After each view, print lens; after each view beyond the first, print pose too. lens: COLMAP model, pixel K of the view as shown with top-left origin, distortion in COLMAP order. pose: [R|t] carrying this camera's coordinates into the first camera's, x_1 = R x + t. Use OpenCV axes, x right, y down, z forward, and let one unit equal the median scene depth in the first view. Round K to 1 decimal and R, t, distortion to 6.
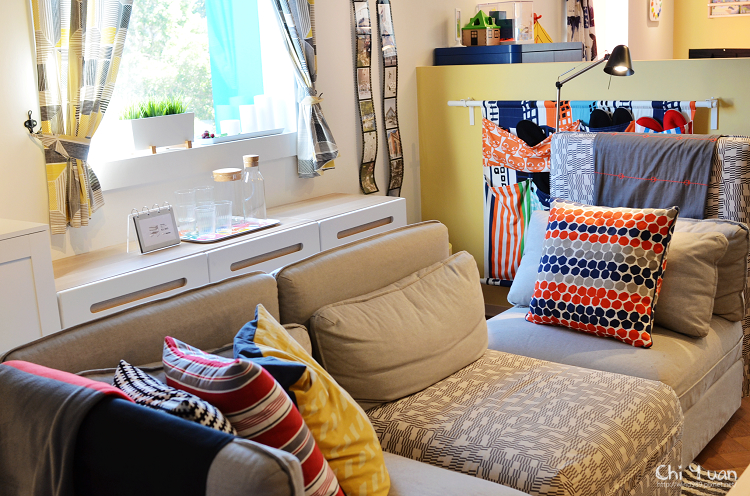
lens RADIAL K [[917.2, 0, 377.7], [0, 917.2, 251.3], [0, 0, 1]] dist [-0.061461, 0.000000]
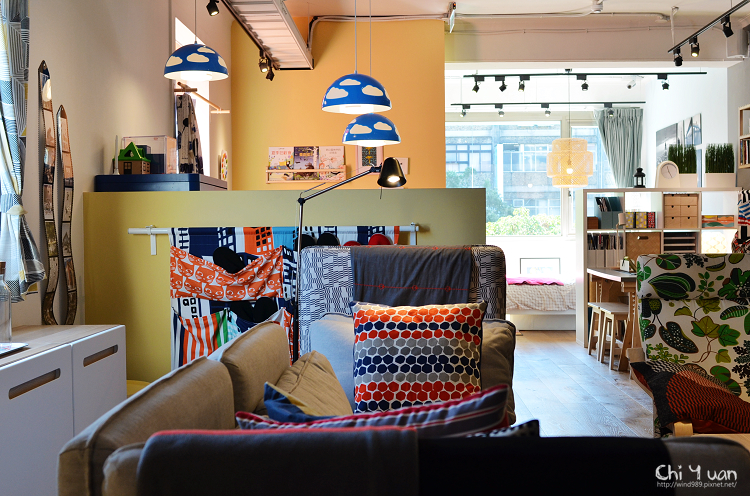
lens RADIAL K [[917.2, 0, 375.1], [0, 917.2, 251.9], [0, 0, 1]] dist [-0.061461, 0.000000]
pose [[0.814125, 0.026278, 0.580094, -0.348962], [0.096929, 0.978811, -0.180374, 0.066667], [-0.572542, 0.203075, 0.794327, 0.188351]]
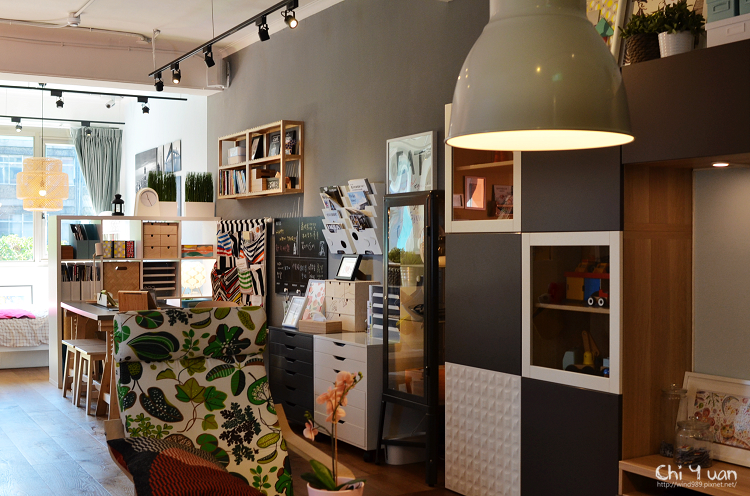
lens RADIAL K [[917.2, 0, 373.6], [0, 917.2, 251.9], [0, 0, 1]] dist [-0.061461, 0.000000]
pose [[0.386668, 0.037544, 0.921454, -0.235241], [0.181707, 0.976483, -0.116036, 0.001333], [-0.904141, 0.212302, 0.370753, 0.265906]]
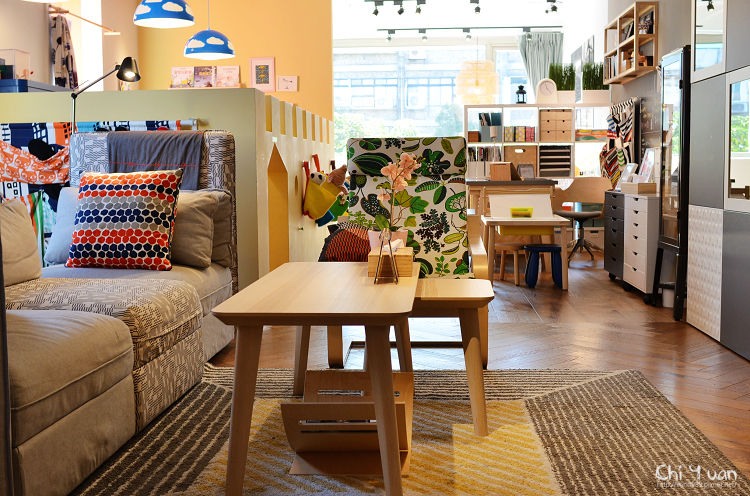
lens RADIAL K [[917.2, 0, 372.6], [0, 917.2, 249.9], [0, 0, 1]] dist [-0.061461, 0.000000]
pose [[0.834243, -0.009510, 0.551315, -0.154504], [0.089703, 0.988872, -0.118679, 0.221432], [-0.544052, 0.148461, 0.825813, -0.205795]]
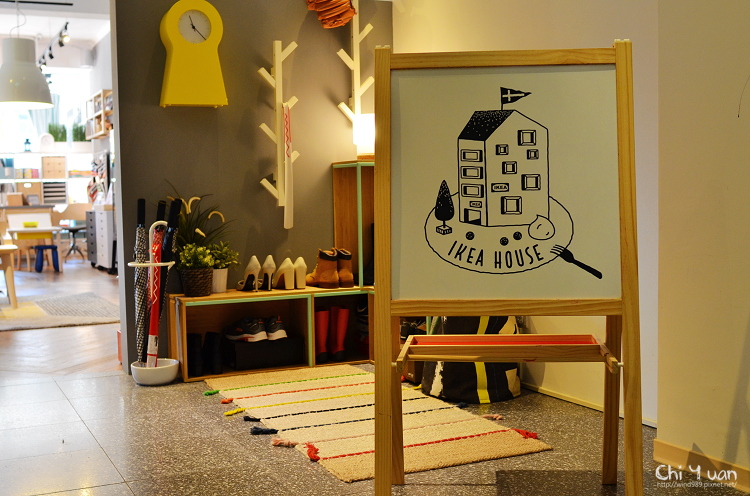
lens RADIAL K [[917.2, 0, 375.0], [0, 917.2, 248.0], [0, 0, 1]] dist [-0.061461, 0.000000]
pose [[0.451688, -0.016375, 0.892025, -0.988104], [0.194578, 0.977572, -0.080582, 0.478577], [-0.870699, 0.209966, 0.444744, -1.099070]]
